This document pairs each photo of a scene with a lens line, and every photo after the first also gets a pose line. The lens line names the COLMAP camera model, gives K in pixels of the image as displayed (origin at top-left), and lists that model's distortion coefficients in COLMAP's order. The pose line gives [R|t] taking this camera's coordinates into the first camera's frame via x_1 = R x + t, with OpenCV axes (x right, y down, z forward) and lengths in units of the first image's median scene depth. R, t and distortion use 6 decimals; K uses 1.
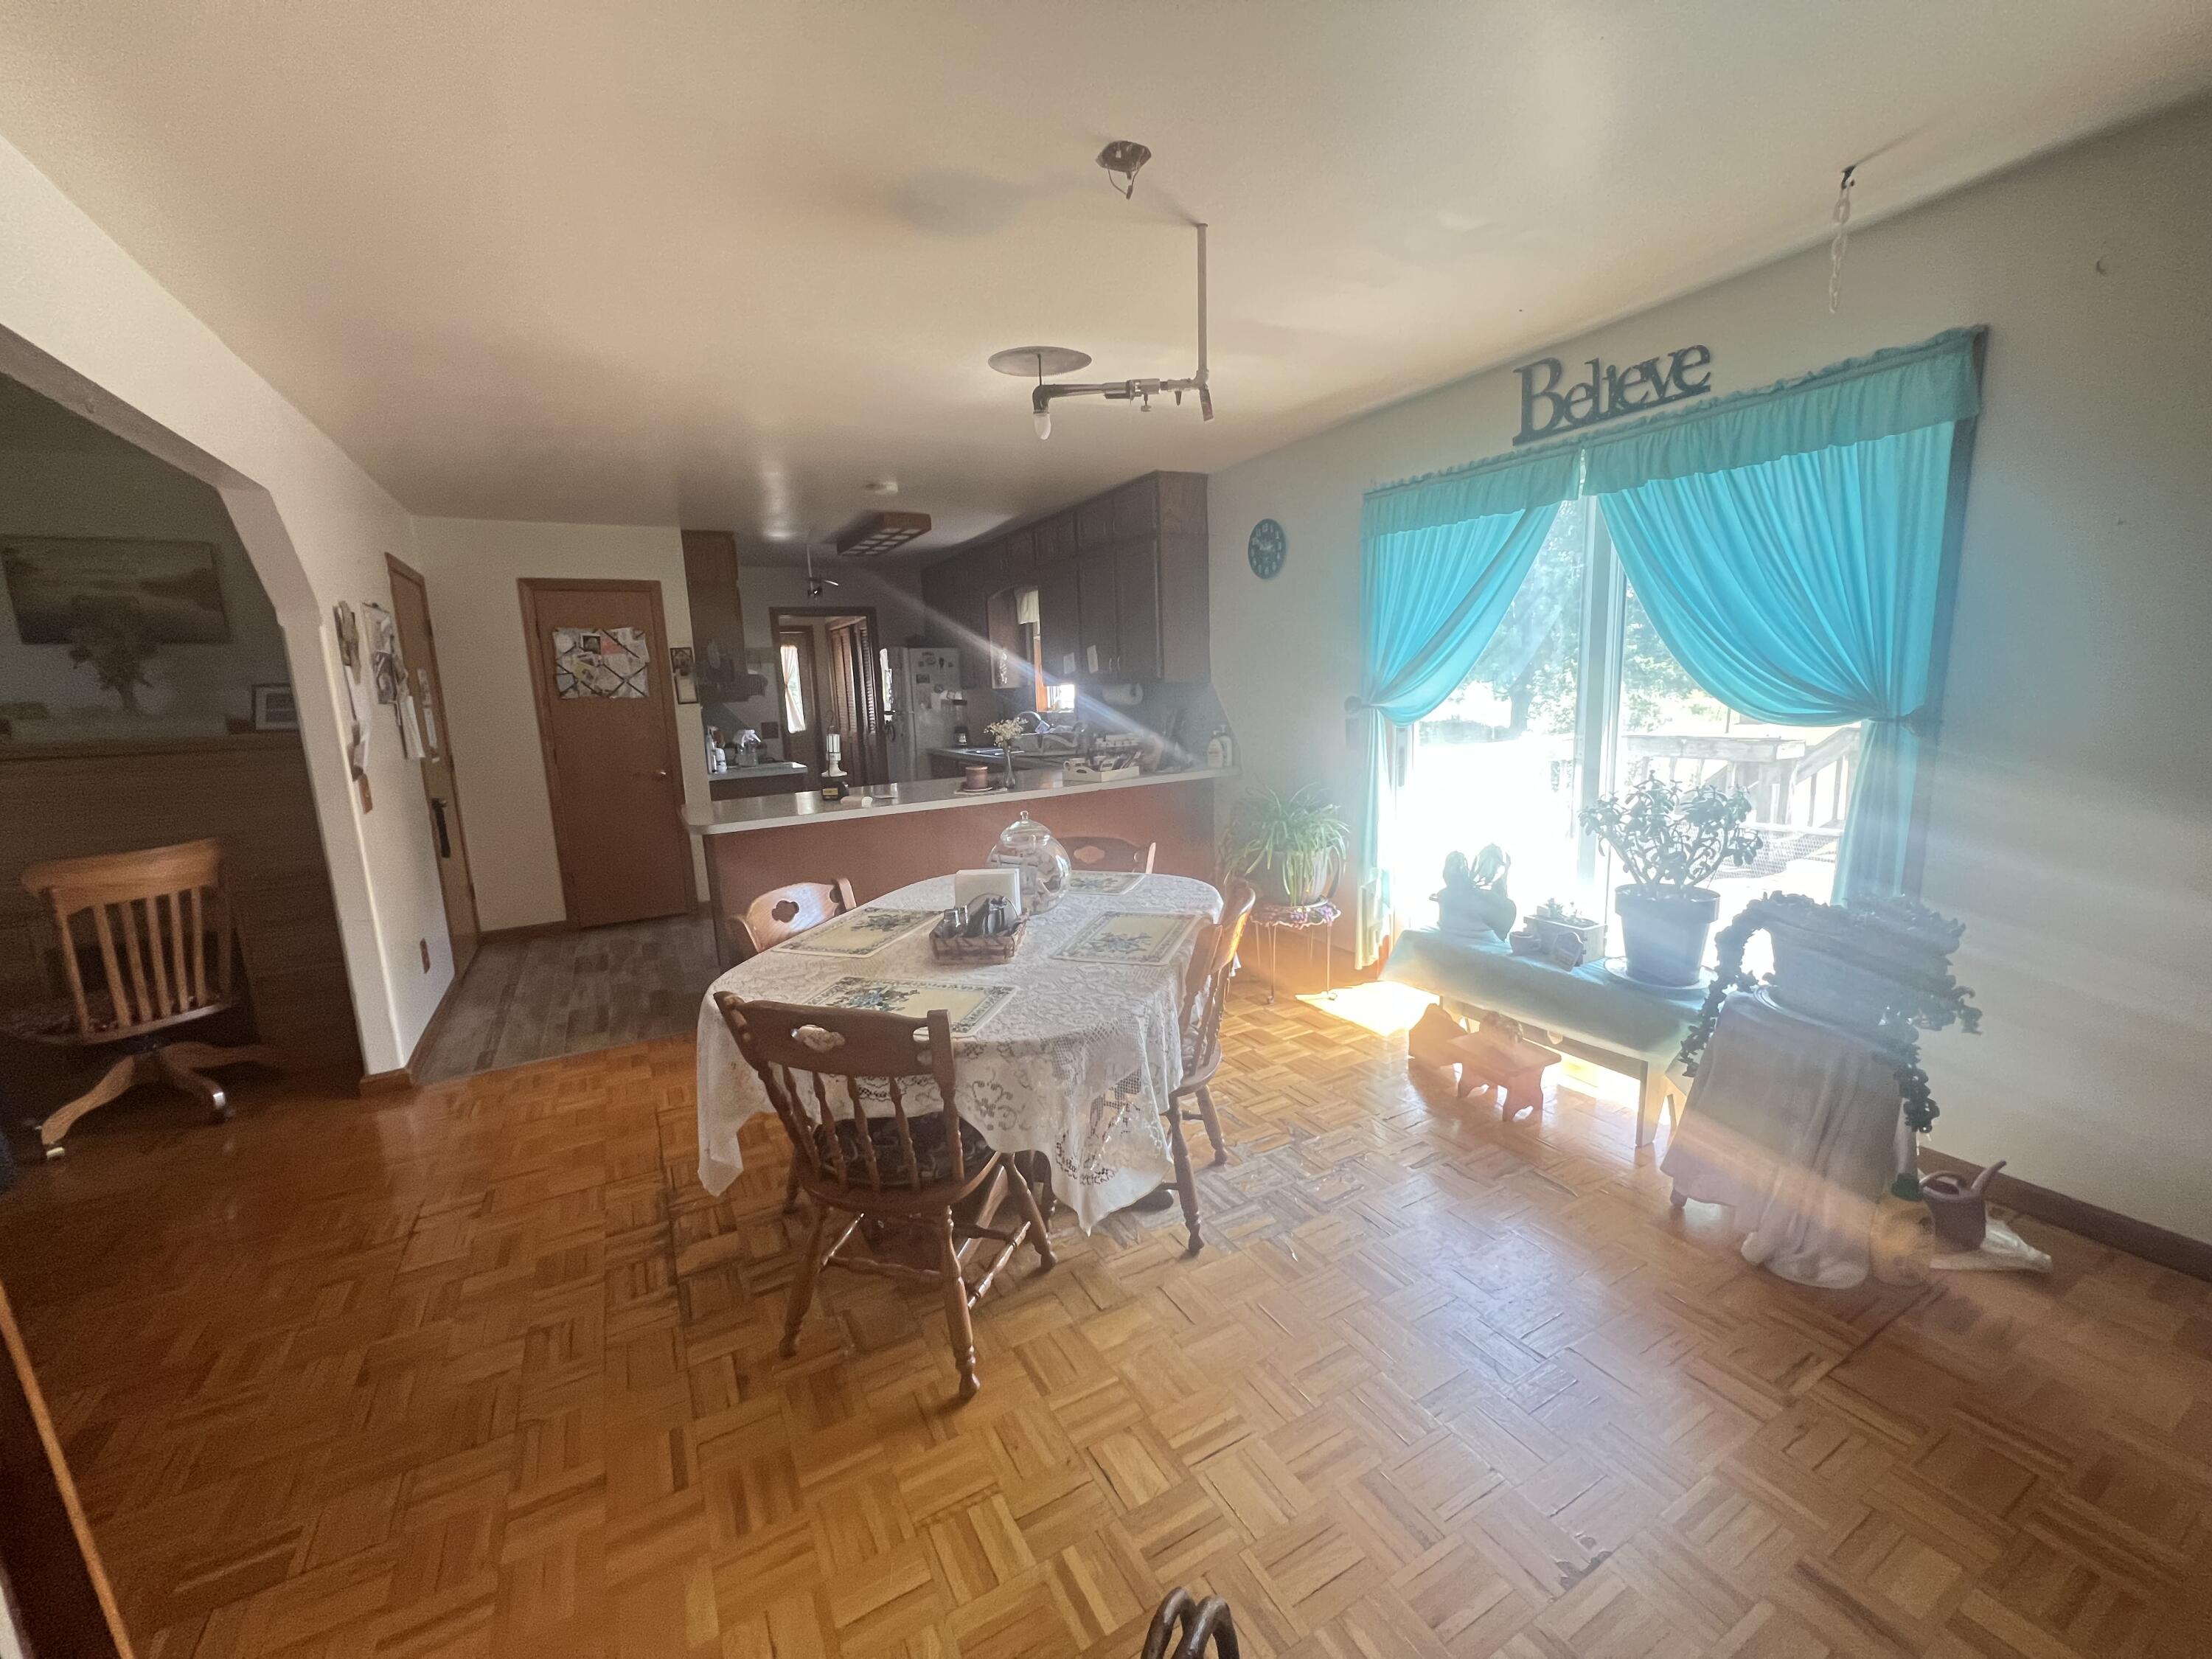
lens RADIAL K [[888.5, 0, 1098.5], [0, 888.5, 831.8], [0, 0, 1]] dist [0.001977, 0.000095]
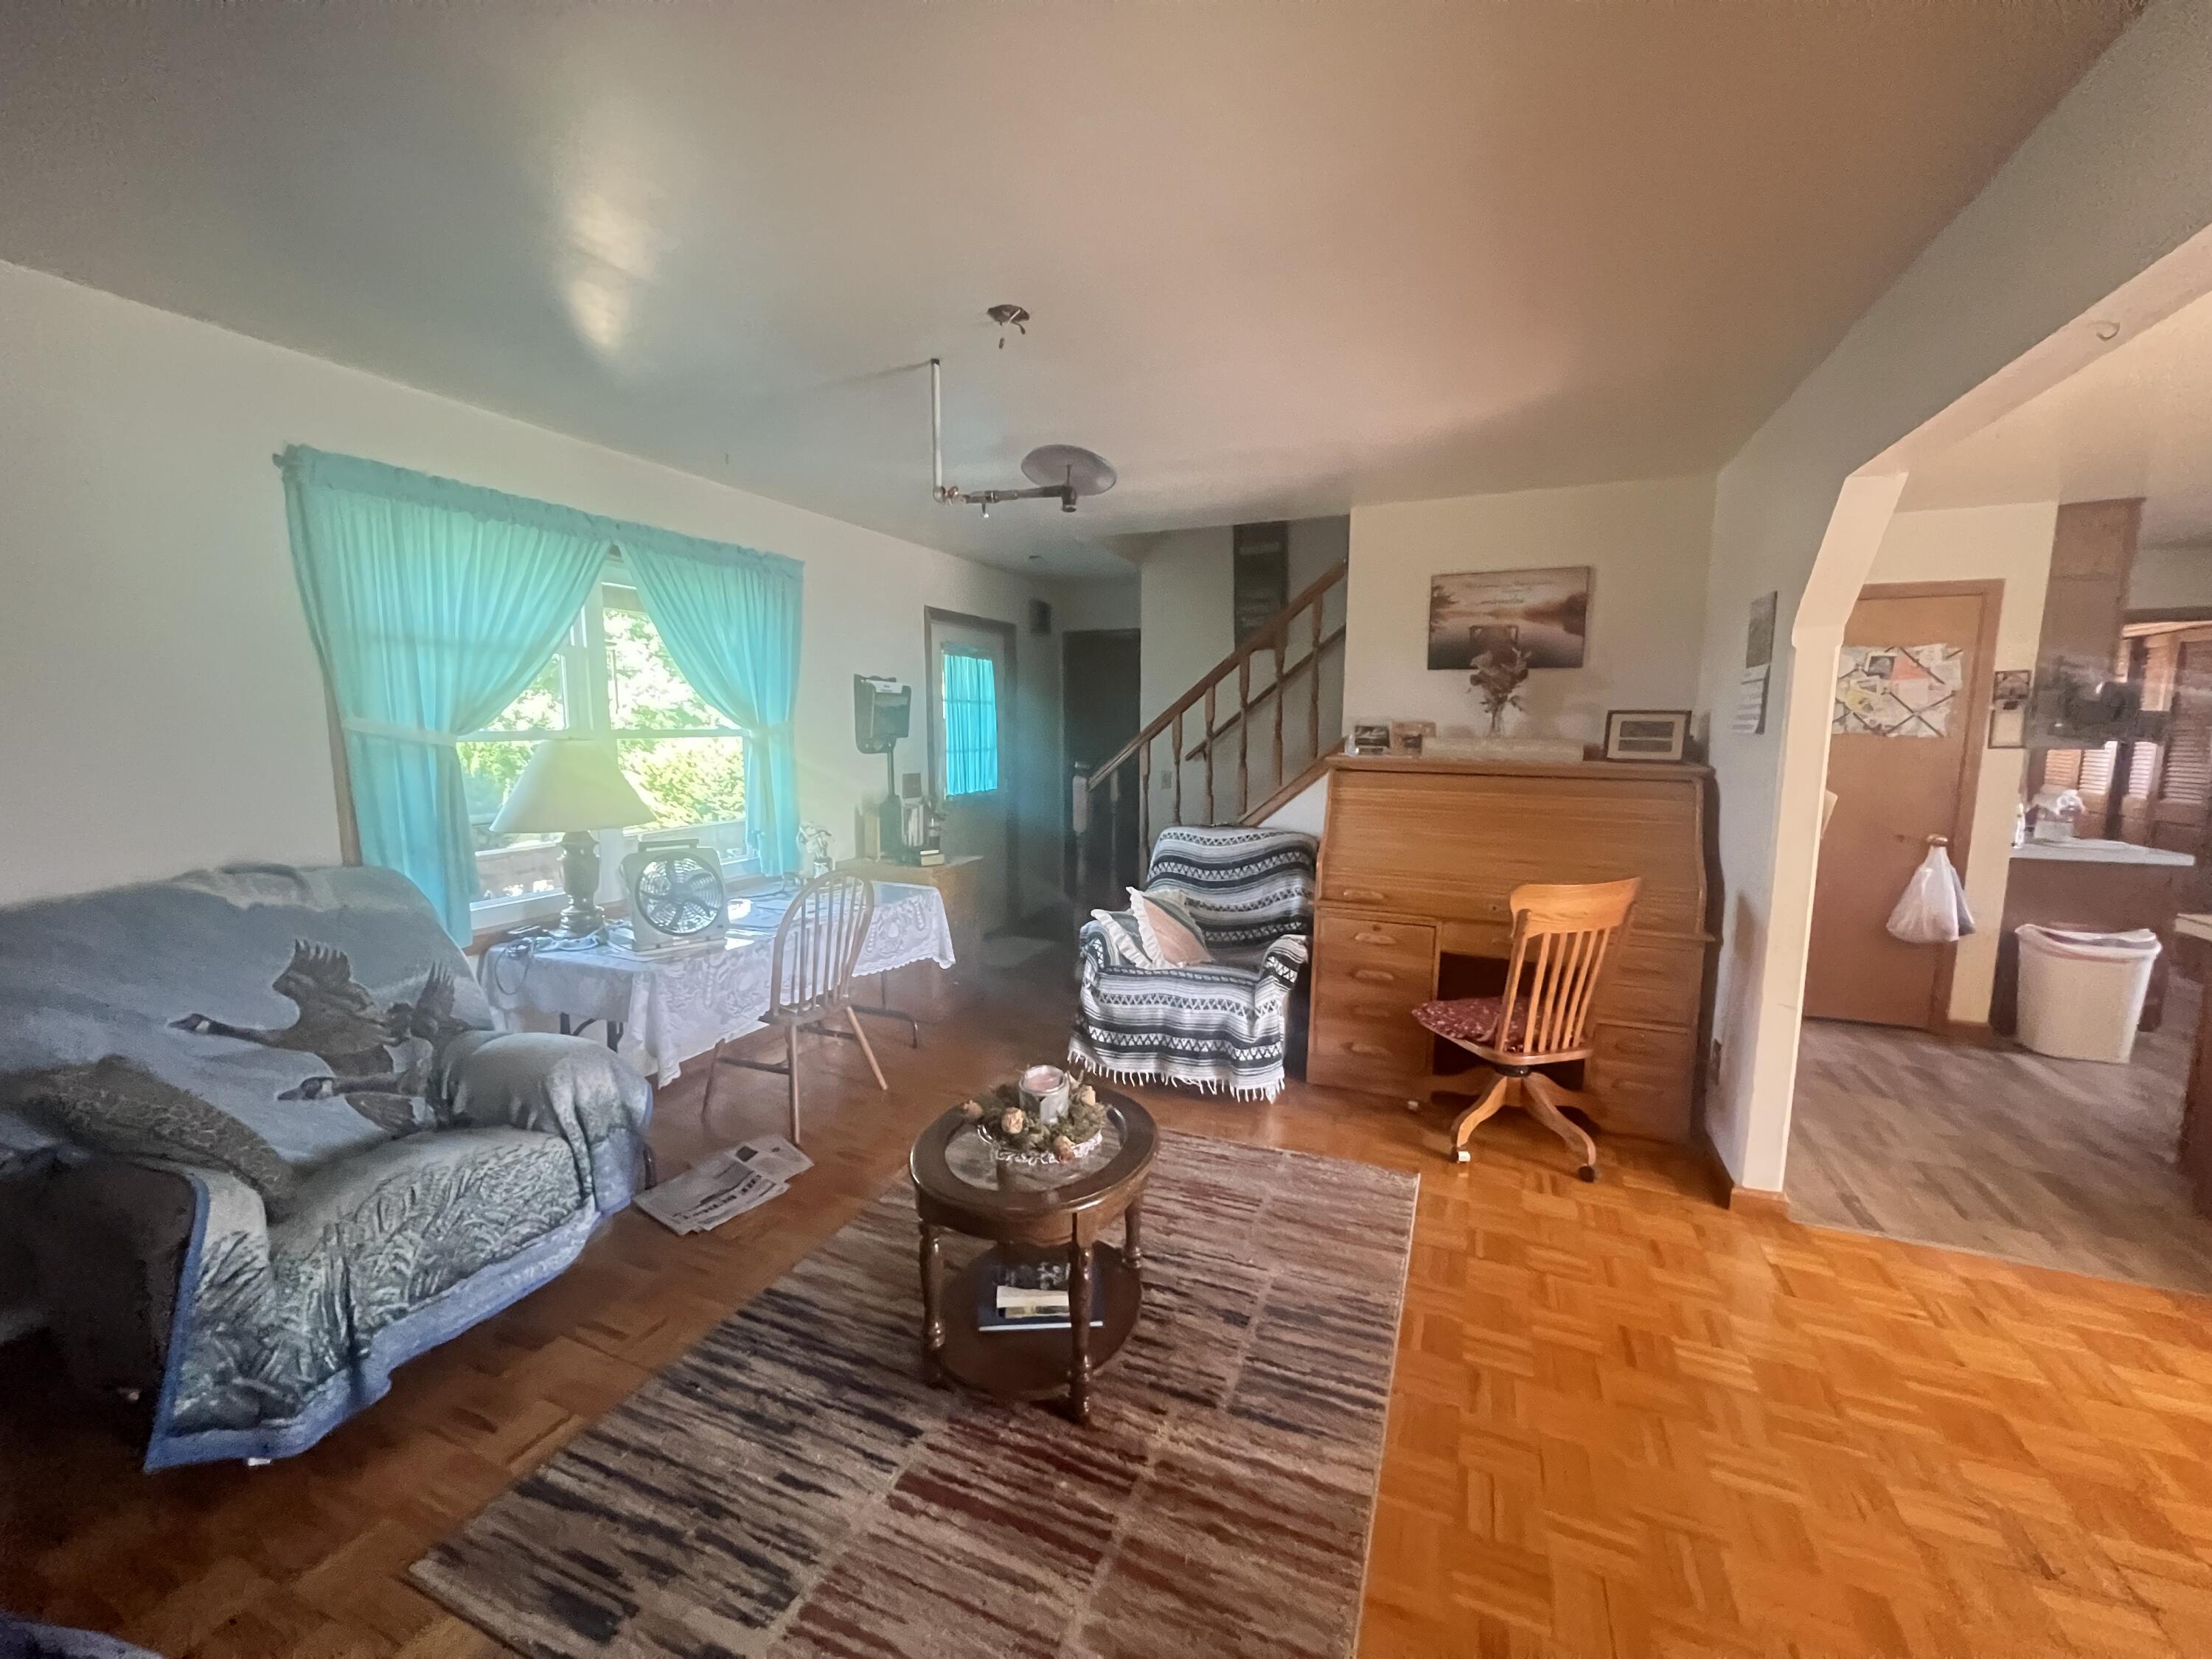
lens RADIAL K [[888.5, 0, 1099.1], [0, 888.5, 828.7], [0, 0, 1]] dist [0.001977, 0.000095]
pose [[0.614791, 0.136054, -0.776866, -0.365960], [-0.157169, 0.986386, 0.048368, -0.000432], [0.772871, 0.092363, 0.627806, -0.007942]]
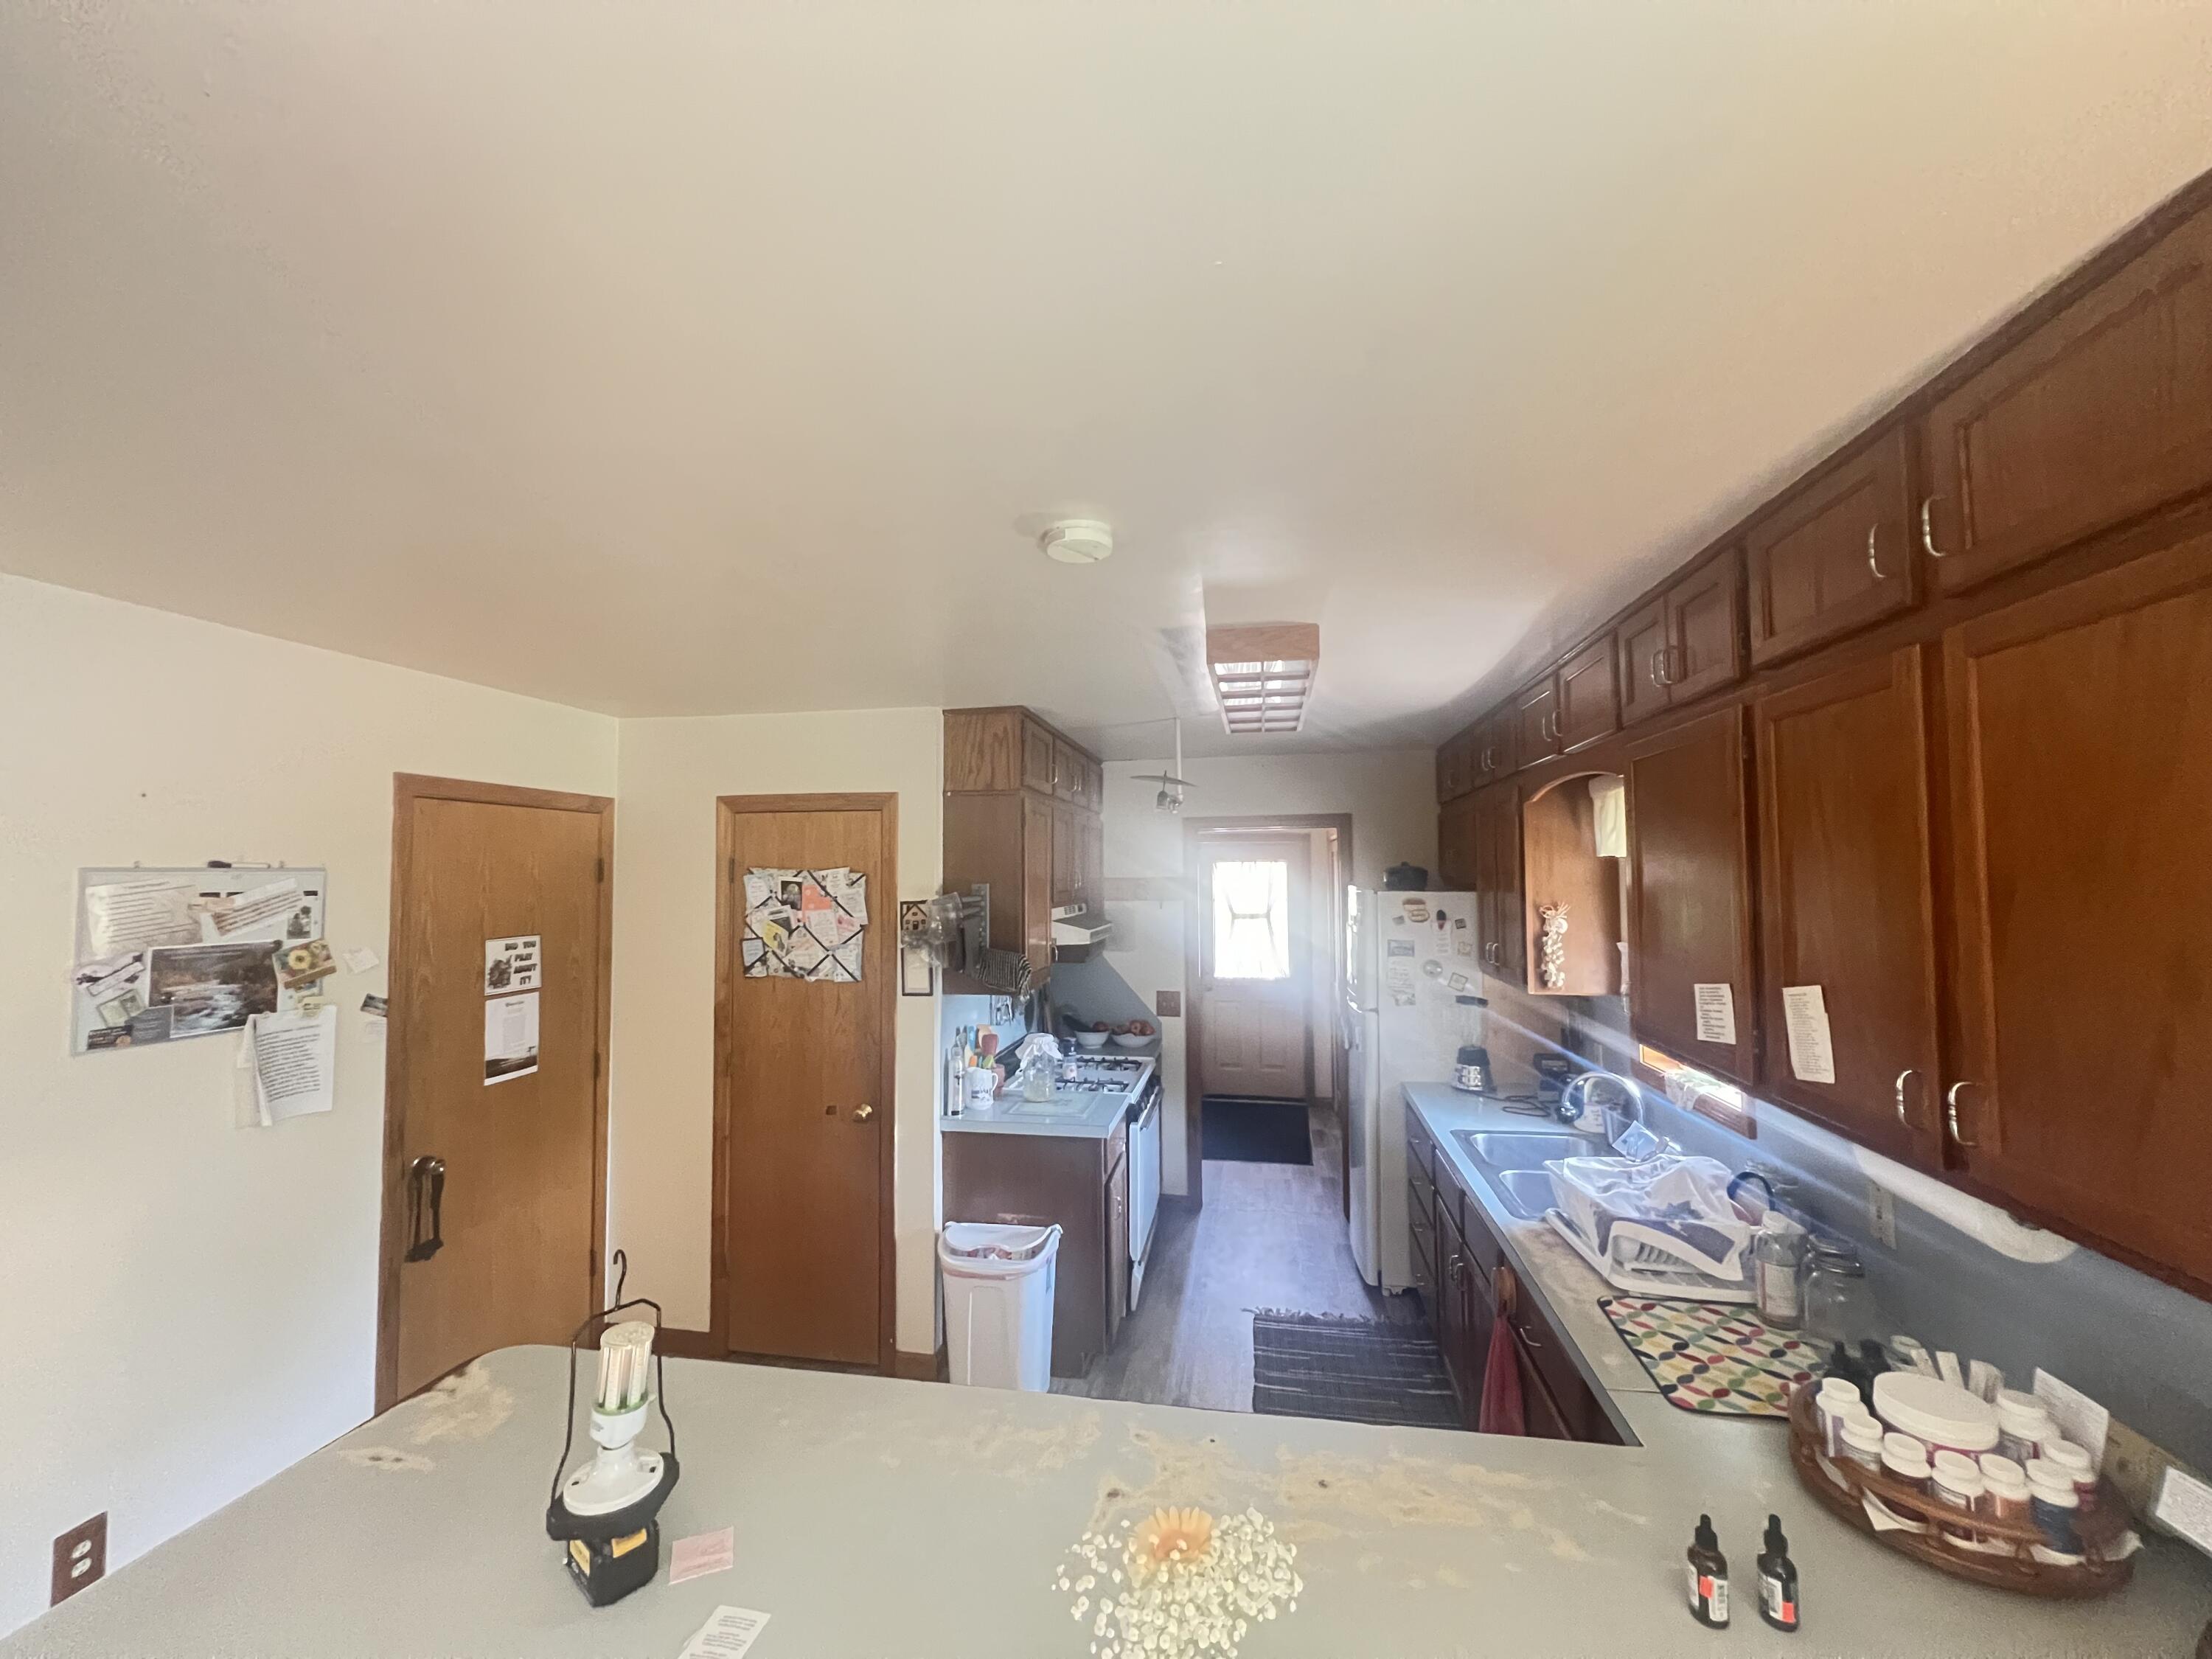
lens RADIAL K [[888.5, 0, 1105.9], [0, 888.5, 833.7], [0, 0, 1]] dist [0.001977, 0.000095]
pose [[0.776225, 0.012290, -0.630337, -0.003372], [-0.130807, 0.981193, -0.141950, -0.193024], [0.616737, 0.192637, 0.763234, 0.651807]]
